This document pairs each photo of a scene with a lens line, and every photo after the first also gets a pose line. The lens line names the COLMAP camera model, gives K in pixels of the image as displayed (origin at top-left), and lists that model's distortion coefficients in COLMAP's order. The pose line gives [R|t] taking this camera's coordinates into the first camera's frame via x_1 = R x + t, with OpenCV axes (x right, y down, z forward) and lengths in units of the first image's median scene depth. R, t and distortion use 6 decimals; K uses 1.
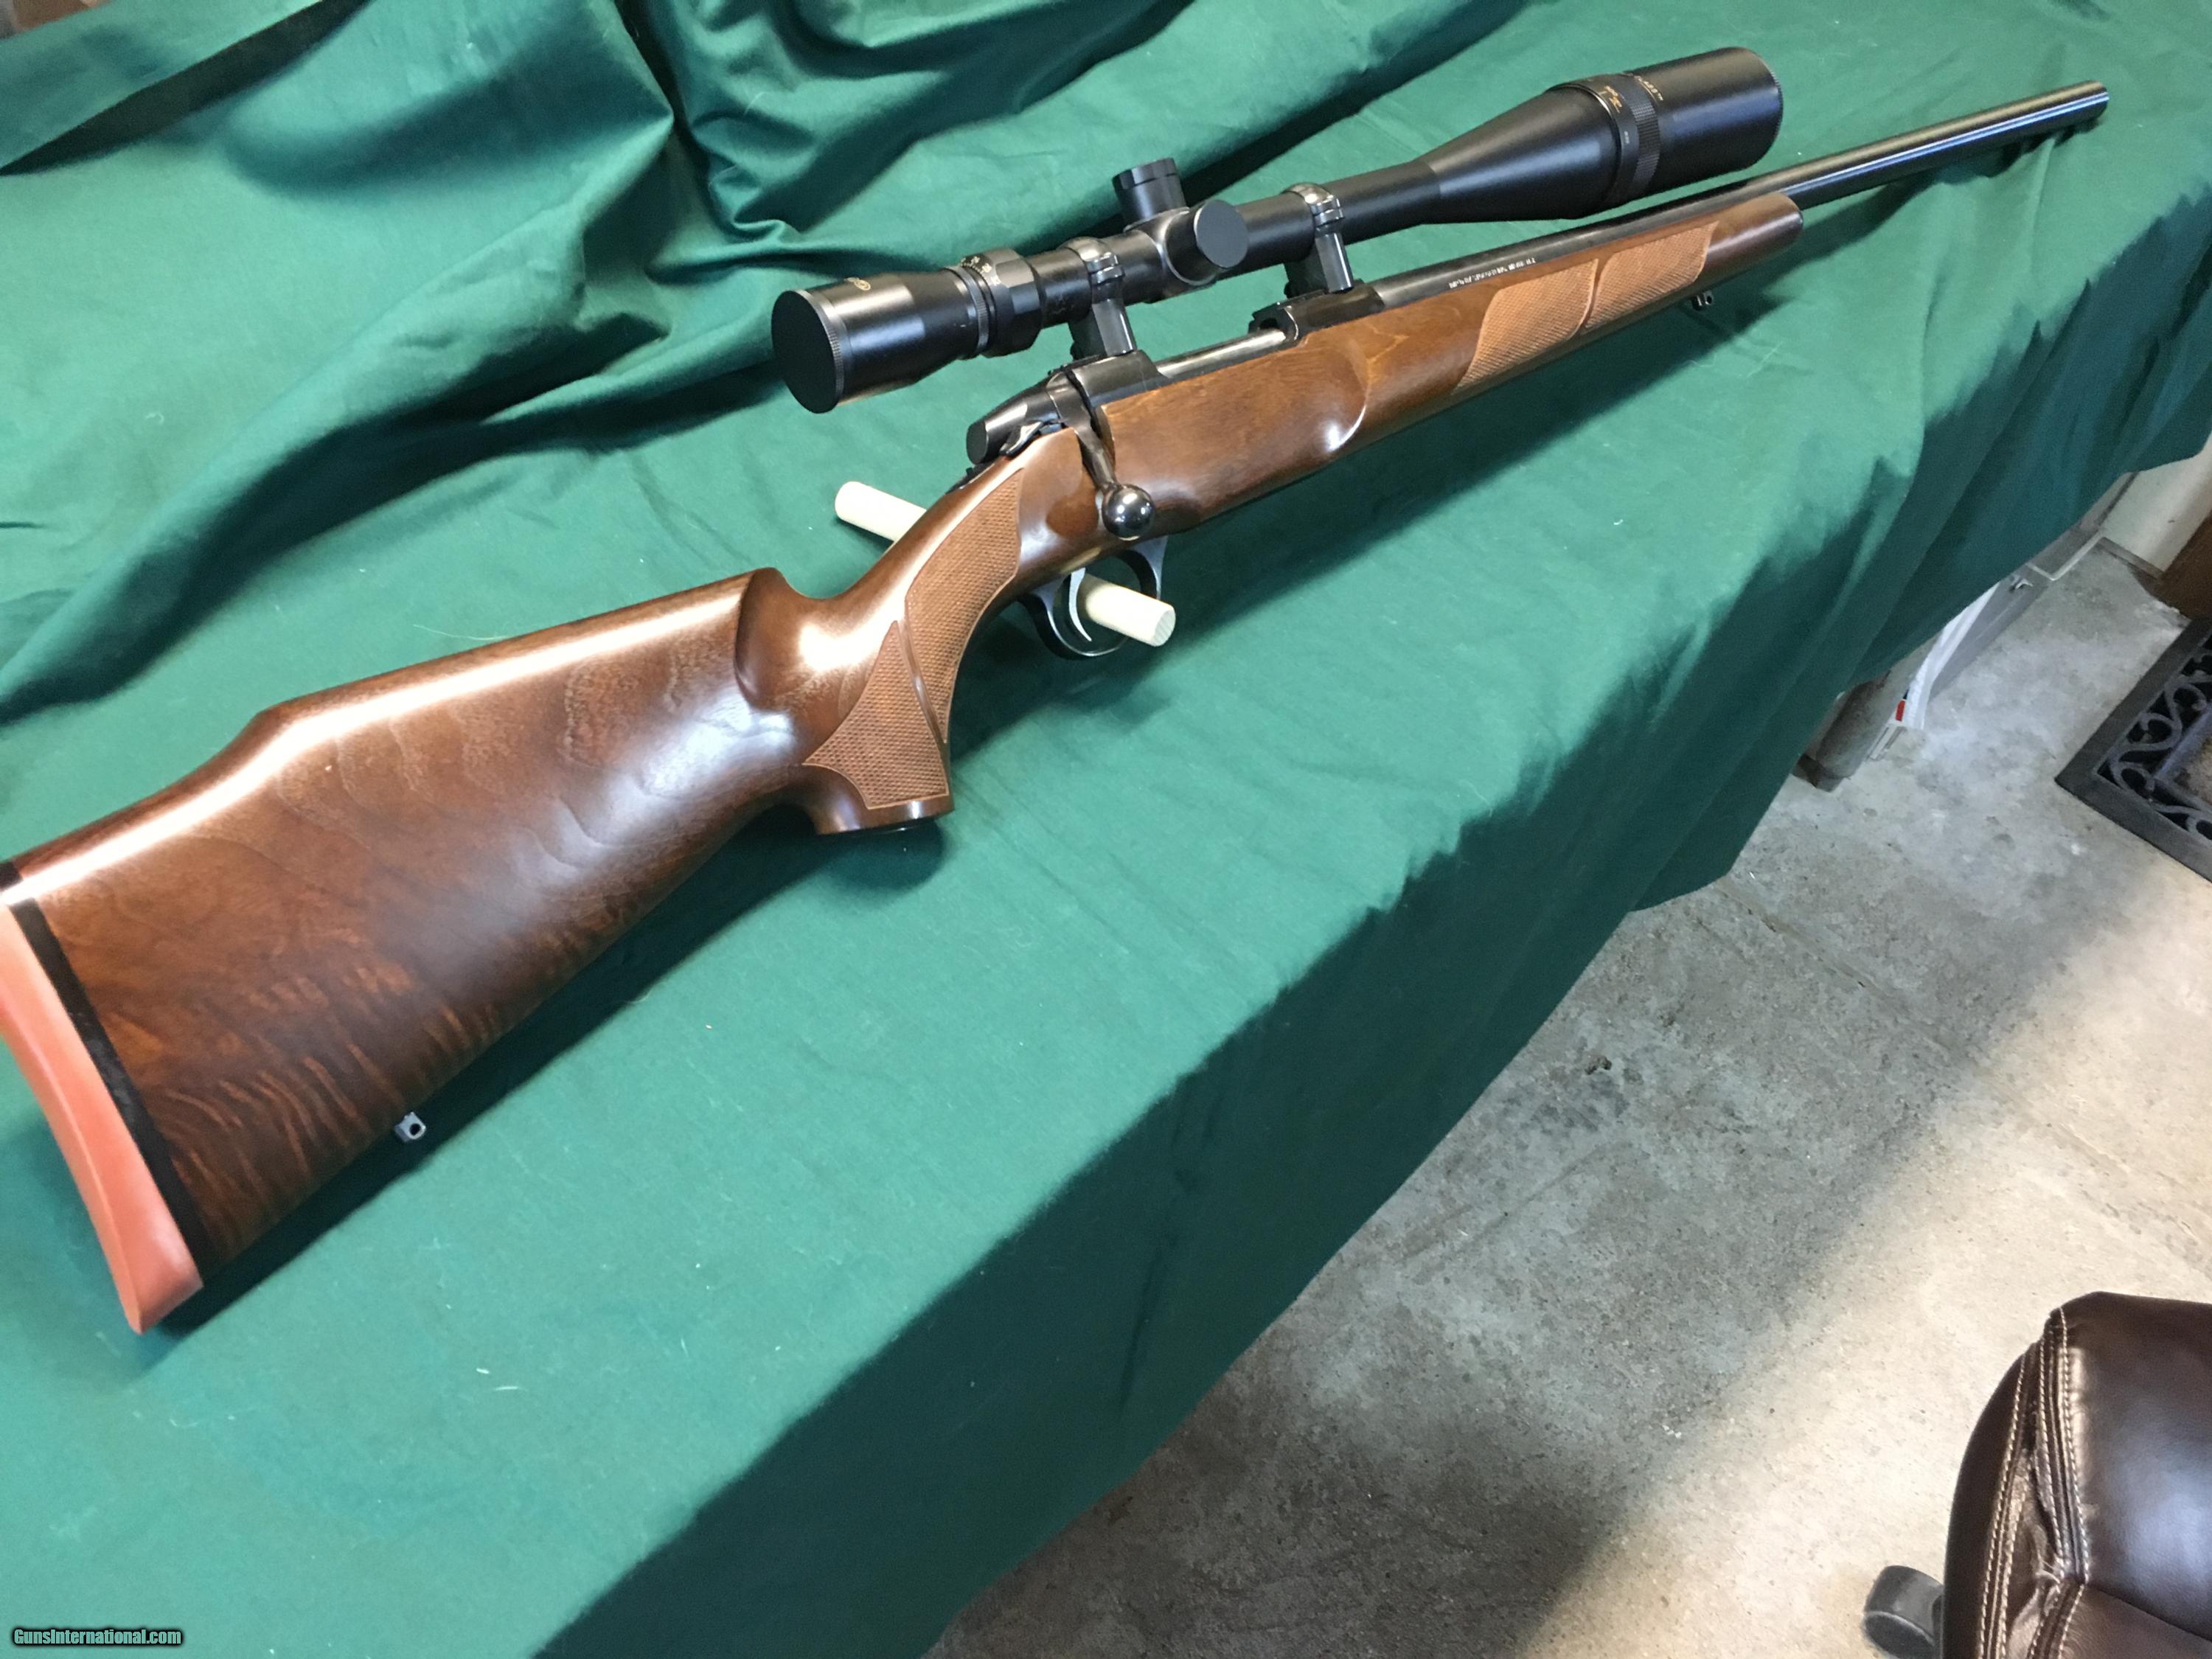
lens RADIAL K [[1861.2, 0, 1105.2], [0, 1861.2, 826.2], [0, 0, 1]] dist [0.077149, -0.119885]
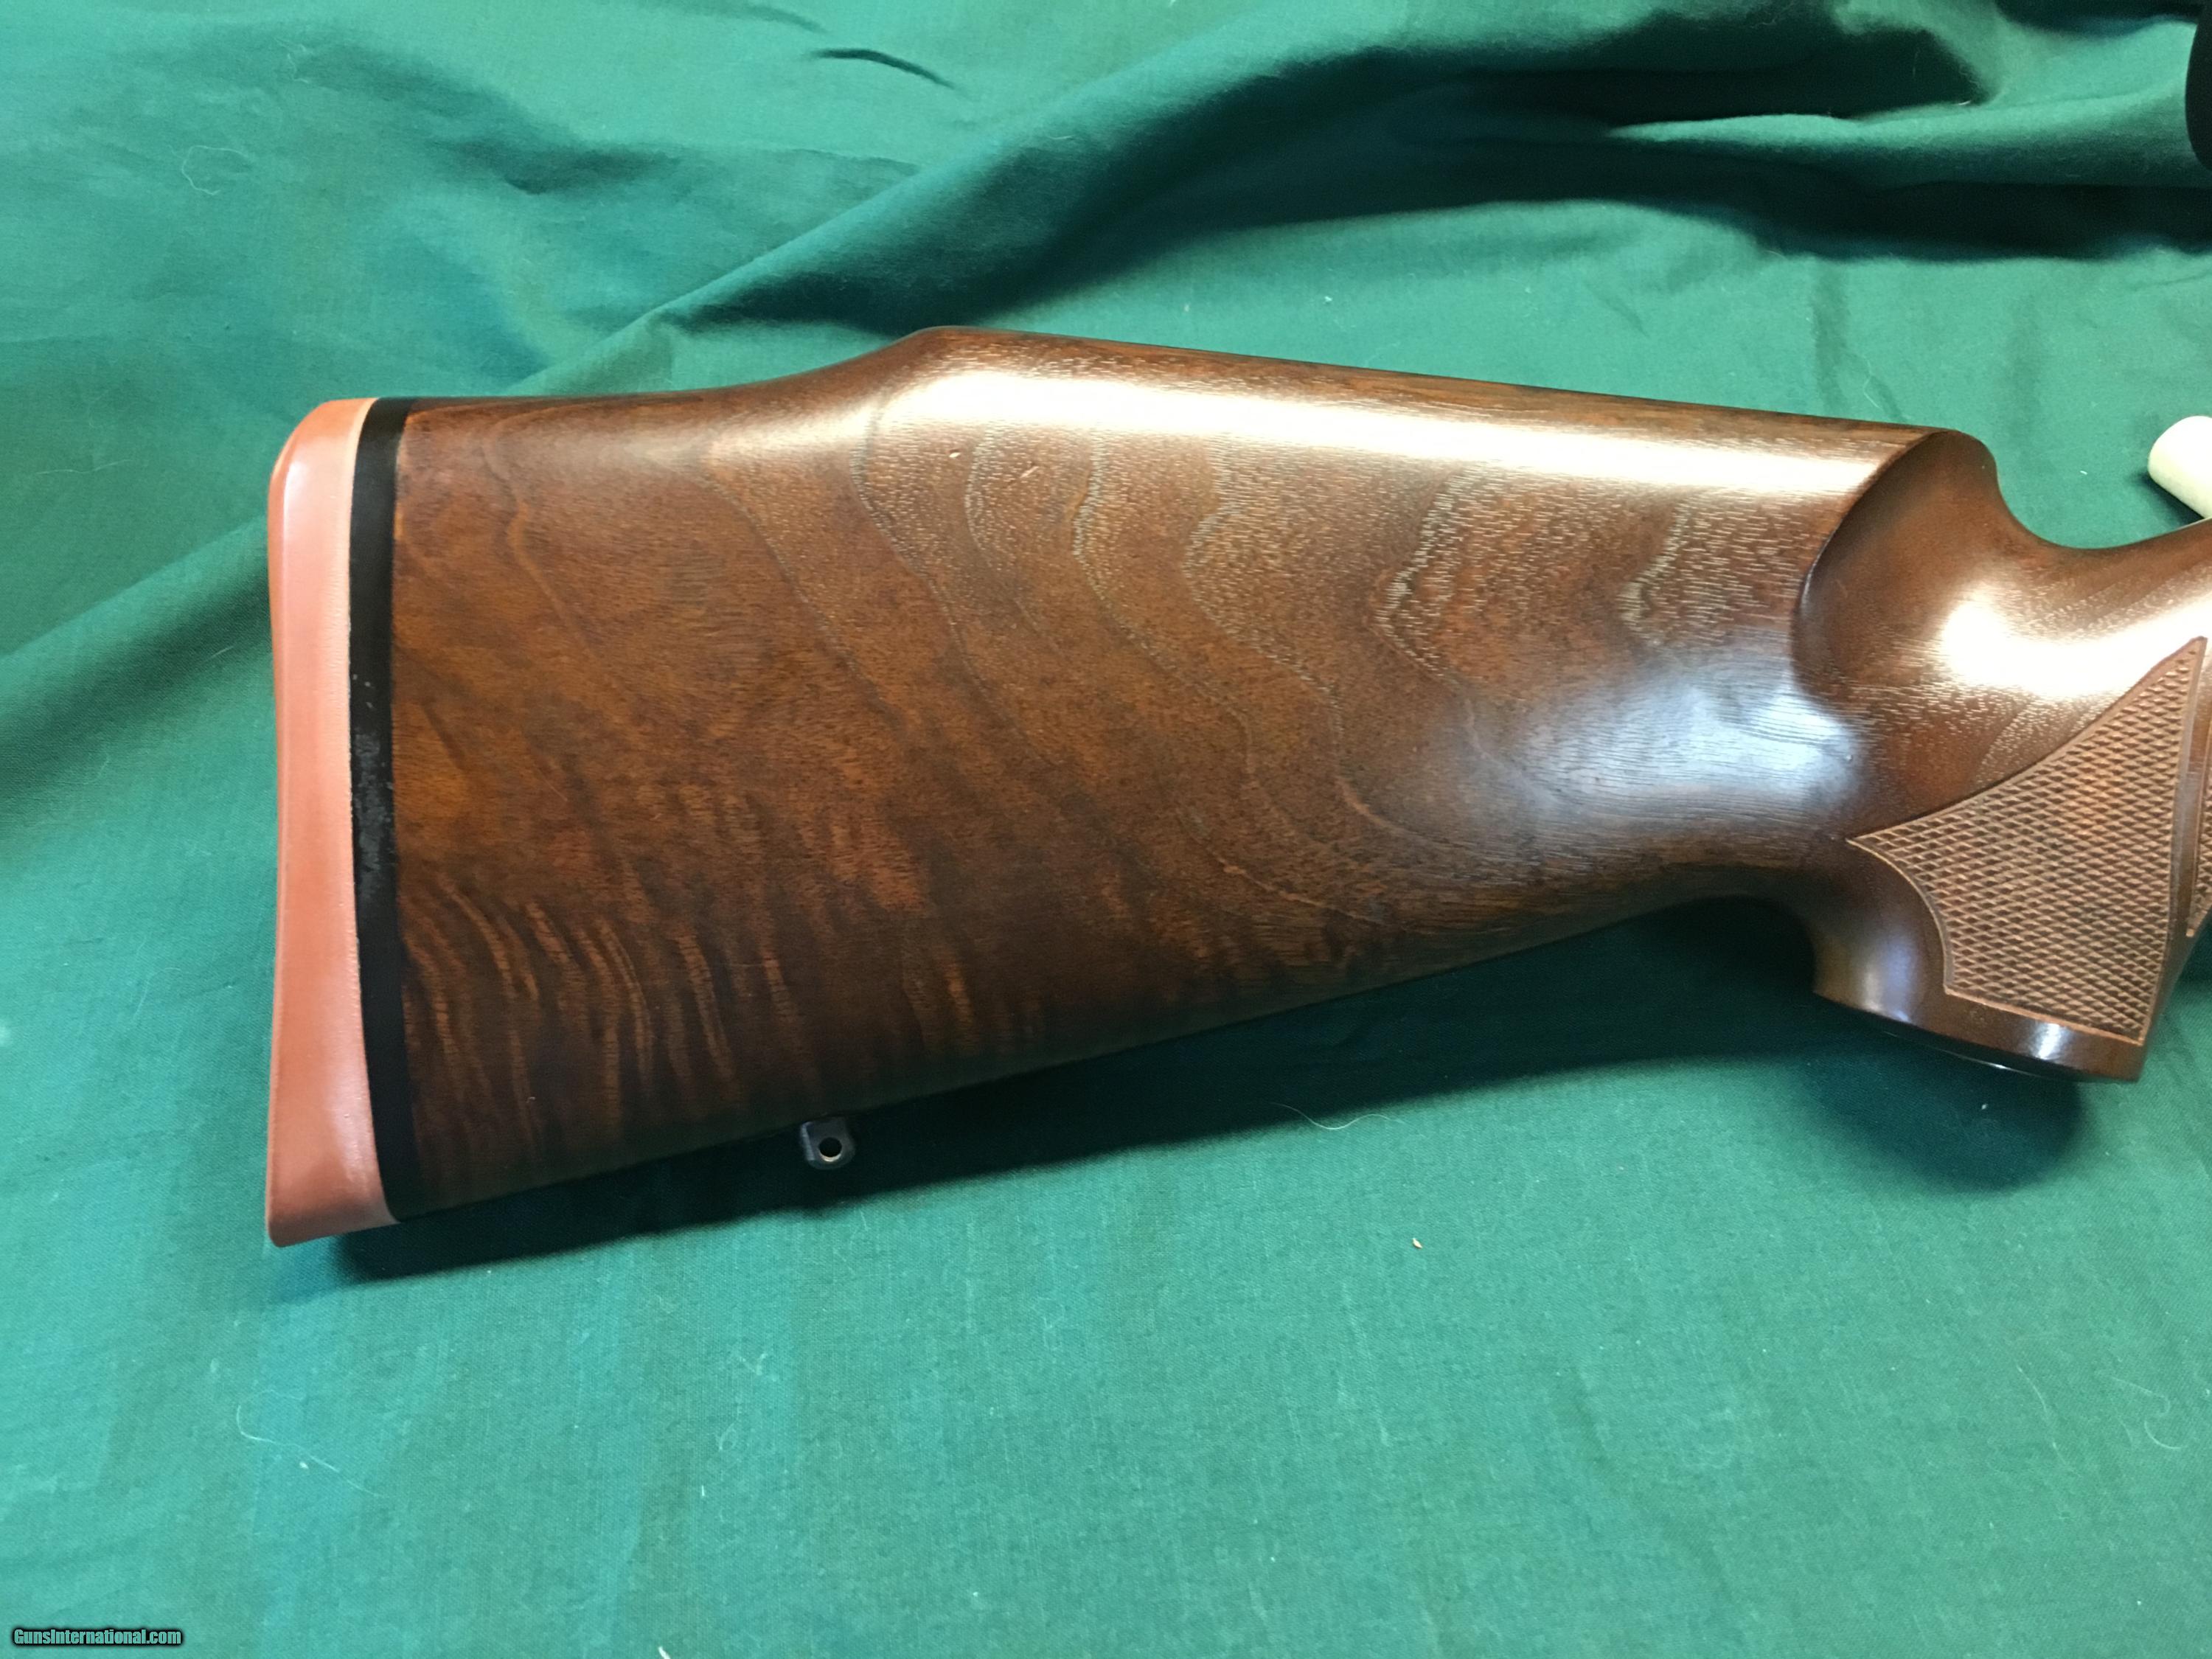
lens RADIAL K [[1861.2, 0, 1105.2], [0, 1861.2, 826.2], [0, 0, 1]] dist [0.077149, -0.119885]
pose [[0.756588, 0.402716, -0.515164, -0.064862], [-0.417535, 0.903852, 0.093357, -0.003306], [0.503229, 0.144466, 0.851992, 0.522198]]
